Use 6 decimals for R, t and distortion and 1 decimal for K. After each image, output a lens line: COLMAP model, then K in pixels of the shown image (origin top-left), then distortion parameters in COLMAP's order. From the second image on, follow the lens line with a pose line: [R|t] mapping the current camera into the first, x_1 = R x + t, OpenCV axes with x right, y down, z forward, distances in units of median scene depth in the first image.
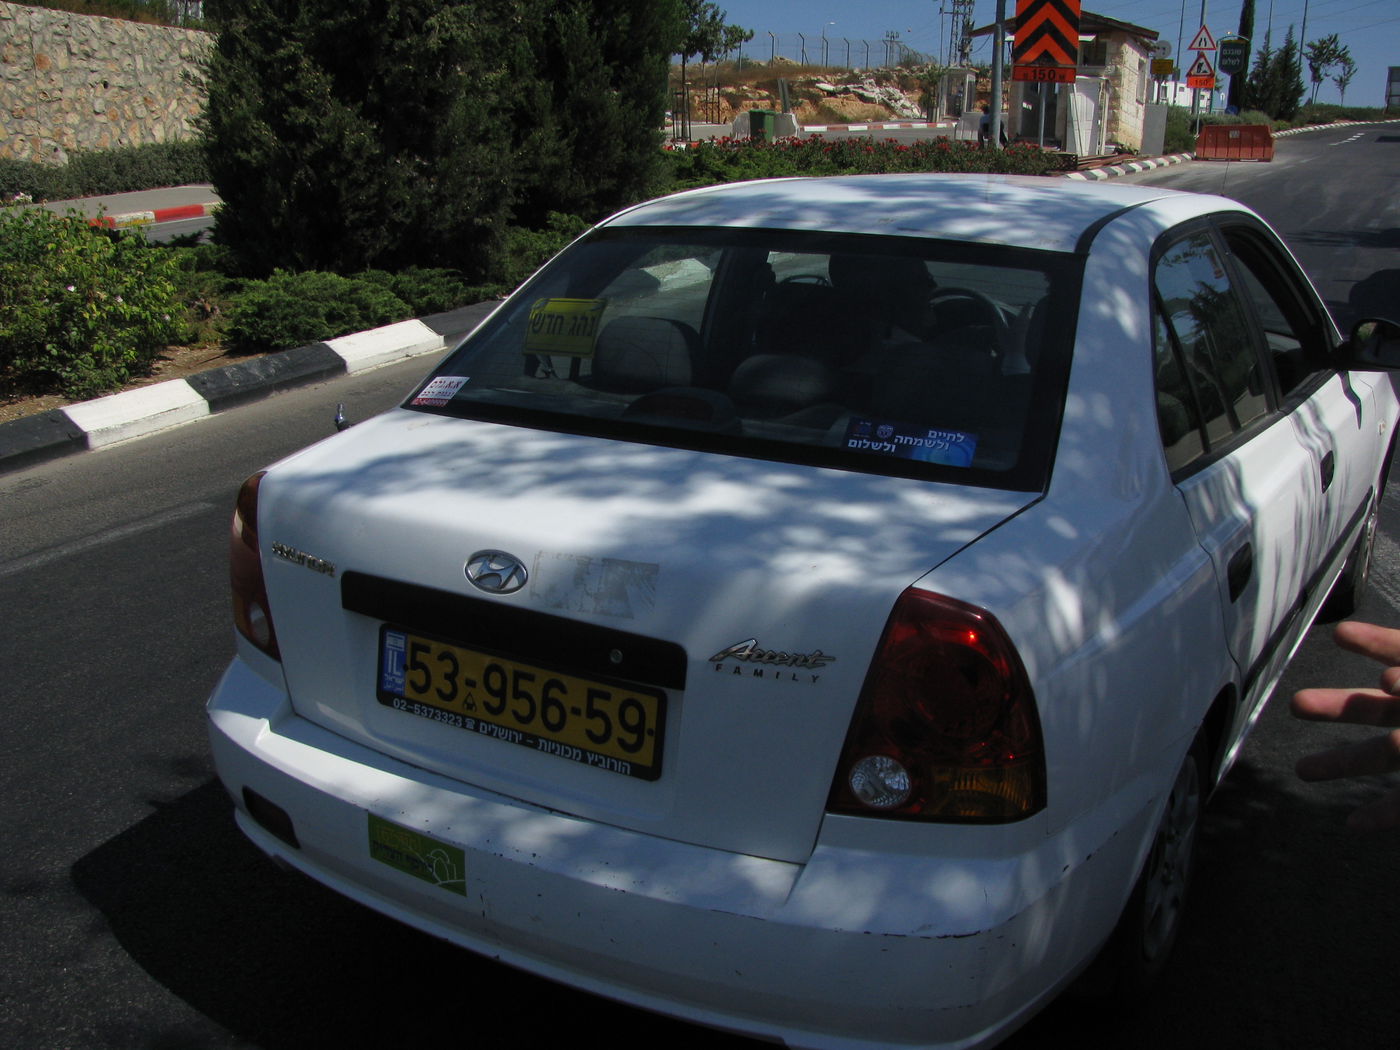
lens RADIAL K [[1481.3, 0, 684.1], [0, 1481.3, 530.3], [0, 0, 1]] dist [-0.221757, 0.280625]
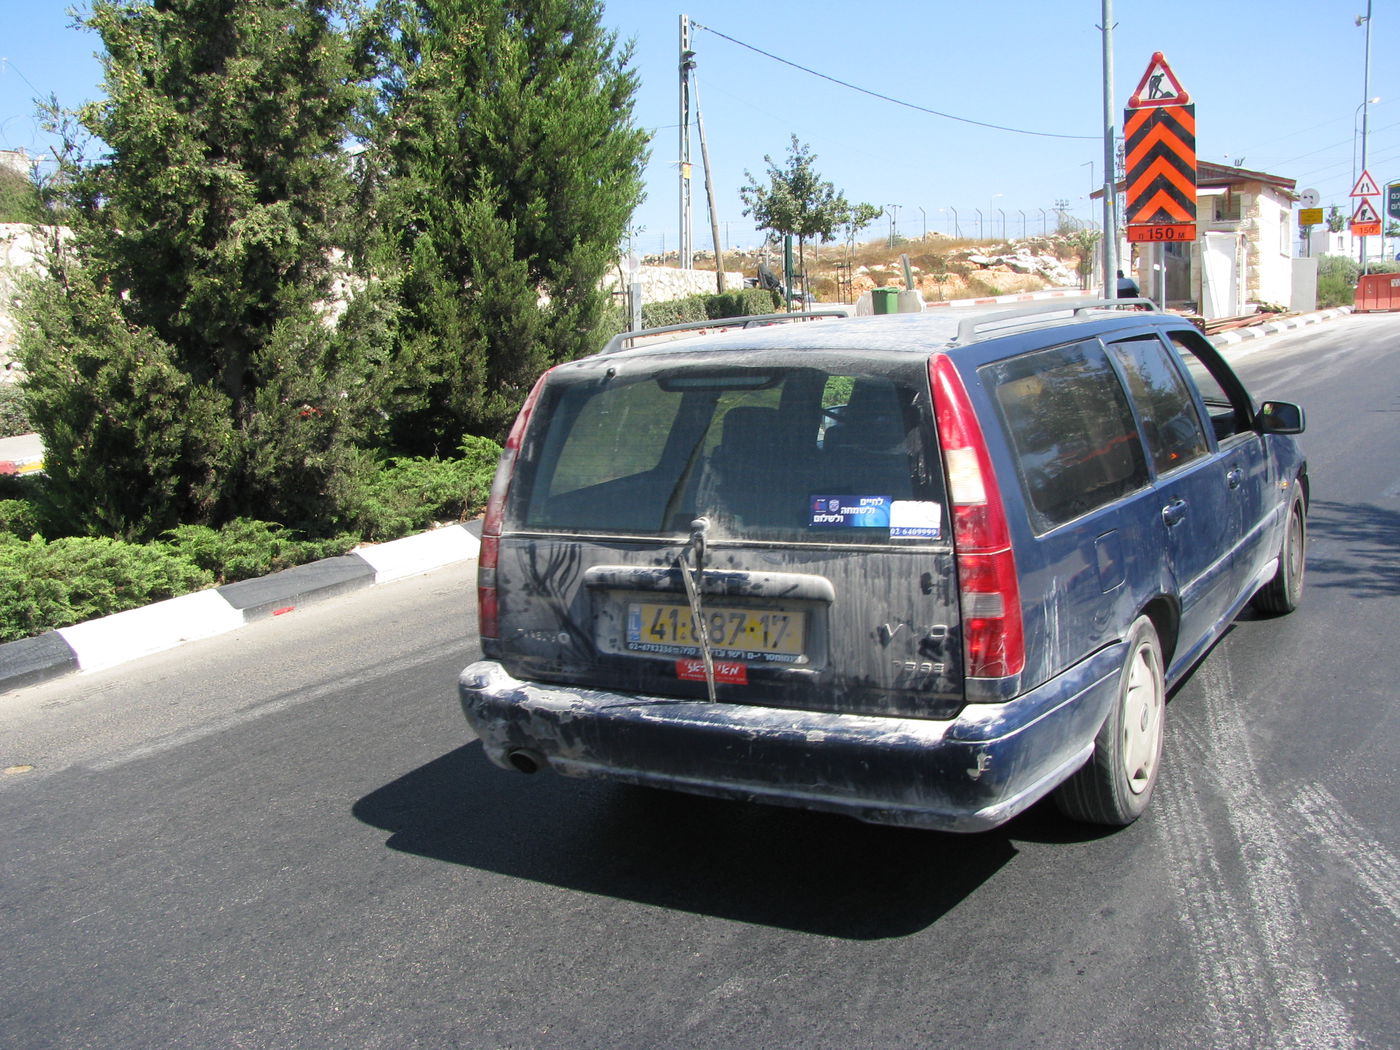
lens RADIAL K [[1481.3, 0, 684.1], [0, 1481.3, 530.3], [0, 0, 1]] dist [-0.221757, 0.280625]
pose [[0.990856, -0.037823, -0.129511, 0.048206], [0.021888, 0.992249, -0.122326, -0.019430], [0.133133, 0.118373, 0.984004, 0.064535]]
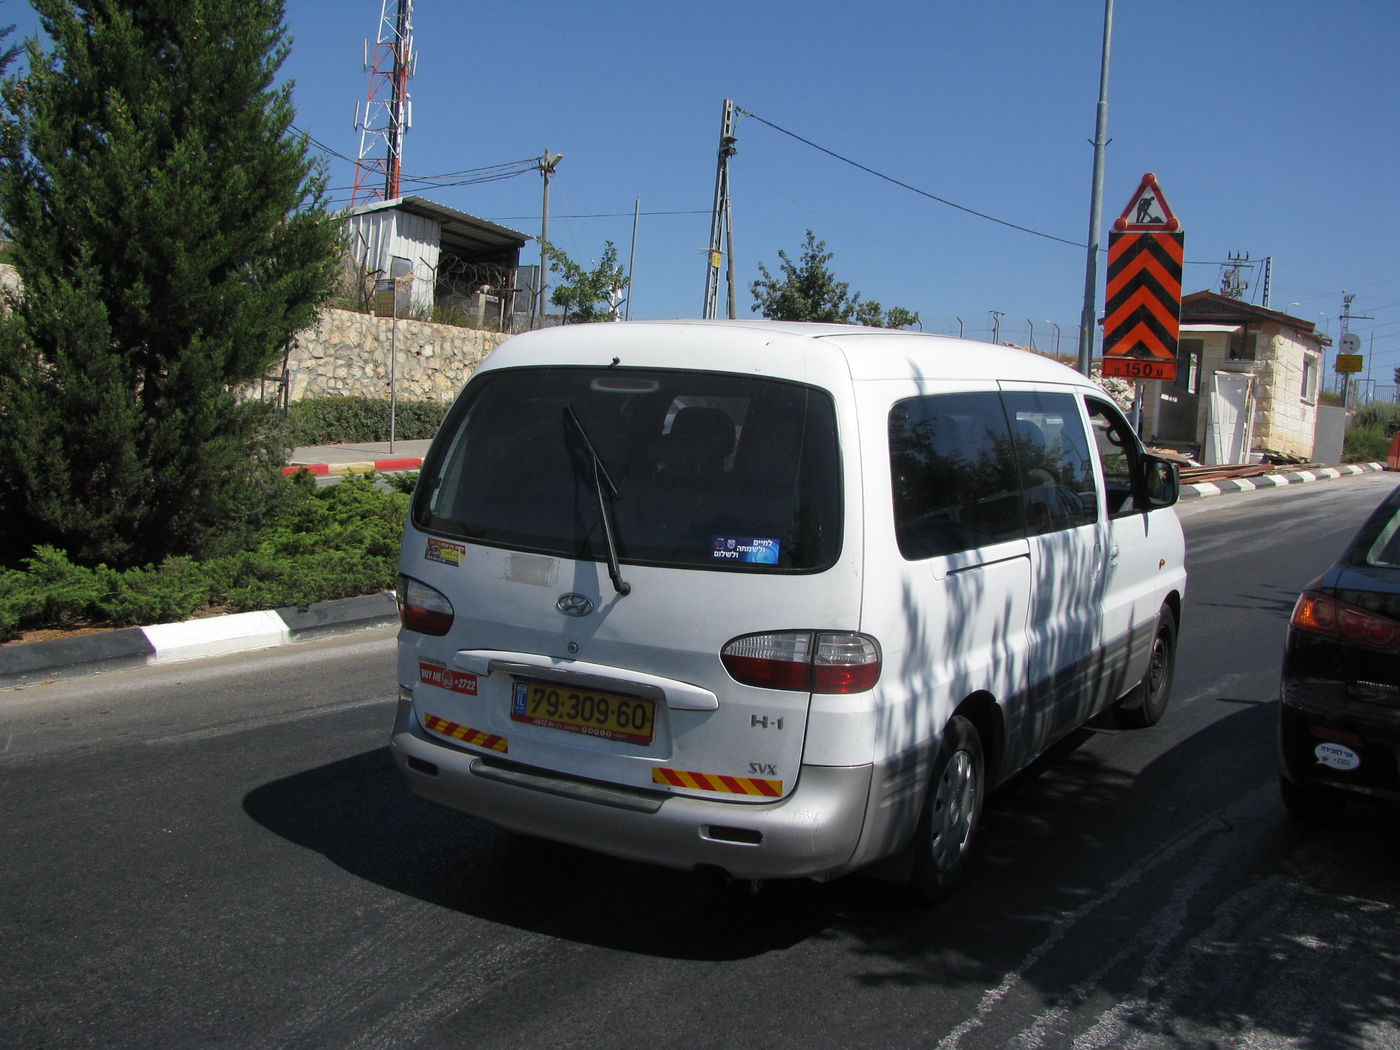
lens RADIAL K [[1481.3, 0, 684.1], [0, 1481.3, 530.3], [0, 0, 1]] dist [-0.221757, 0.280625]
pose [[0.979734, 0.052285, -0.193357, 0.125021], [-0.086694, 0.980917, -0.174026, -0.043617], [0.180568, 0.187262, 0.965571, 0.122675]]
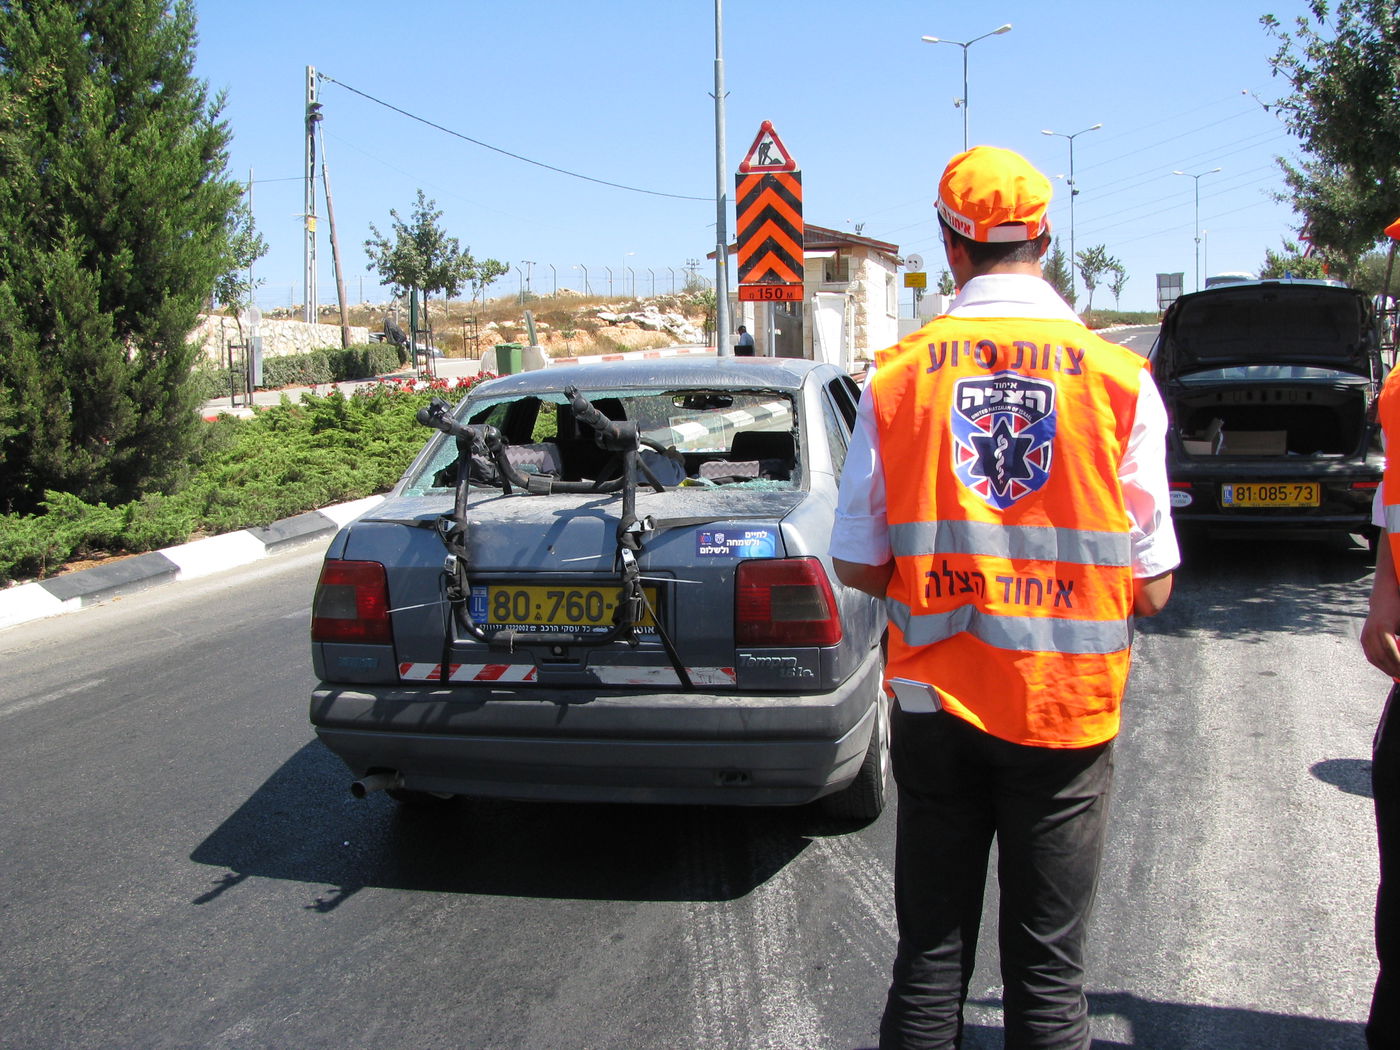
lens RADIAL K [[1481.3, 0, 684.1], [0, 1481.3, 530.3], [0, 0, 1]] dist [-0.221757, 0.280625]
pose [[0.991963, -0.051575, 0.115538, 0.057474], [0.068563, 0.986570, -0.148255, -0.017929], [-0.106340, 0.154985, 0.982177, 0.060579]]
